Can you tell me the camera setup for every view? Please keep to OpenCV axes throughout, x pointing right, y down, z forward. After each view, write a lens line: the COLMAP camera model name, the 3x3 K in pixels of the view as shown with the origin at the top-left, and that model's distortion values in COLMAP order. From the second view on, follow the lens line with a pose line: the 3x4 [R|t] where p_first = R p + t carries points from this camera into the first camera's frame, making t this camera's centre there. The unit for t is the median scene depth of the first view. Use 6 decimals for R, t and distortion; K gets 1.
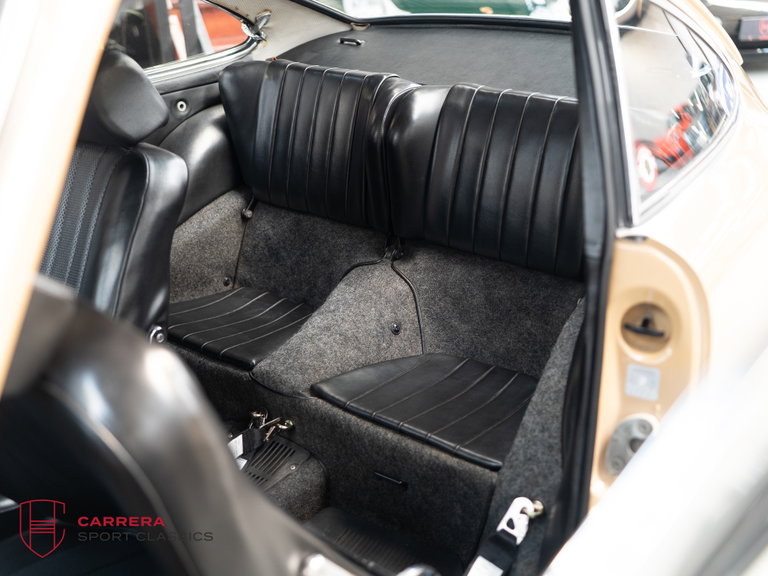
lens RADIAL K [[856.6, 0, 384.0], [0, 856.6, 288.0], [0, 0, 1]] dist [0.053019, -0.012766]
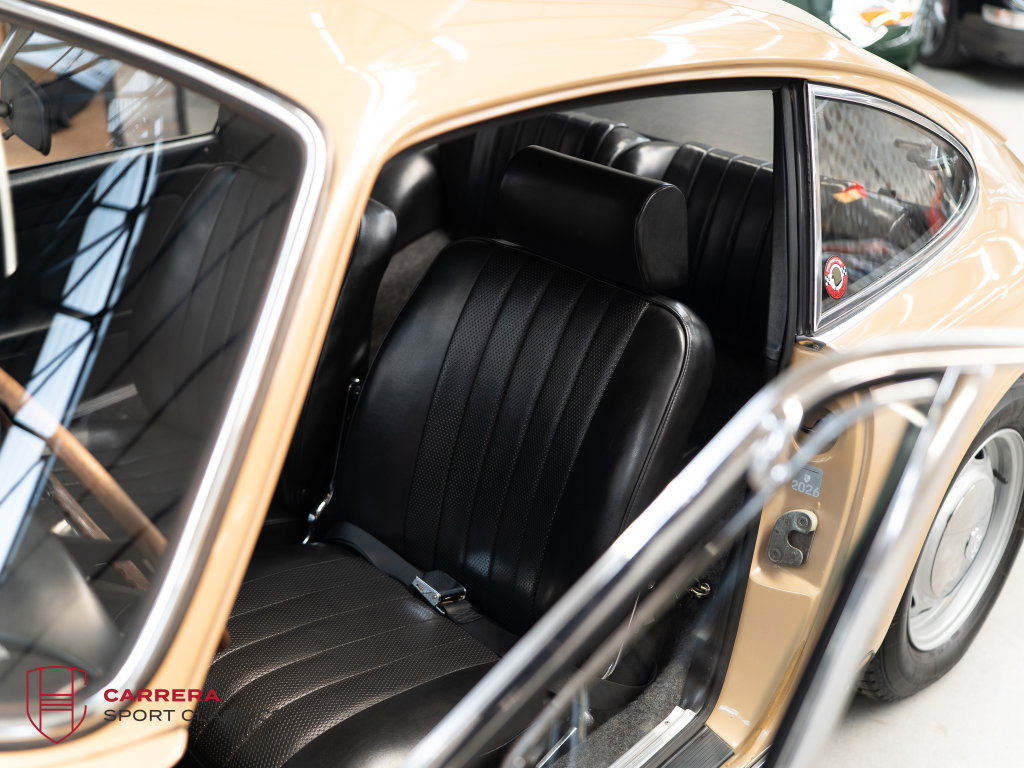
lens RADIAL K [[1142.2, 0, 512.0], [0, 1142.2, 384.0], [0, 0, 1]] dist [0.053019, -0.012766]
pose [[0.991715, 0.091975, -0.089680, 0.039845], [-0.086328, 0.994148, 0.064942, -0.051250], [0.095128, -0.056662, 0.993851, -0.325219]]
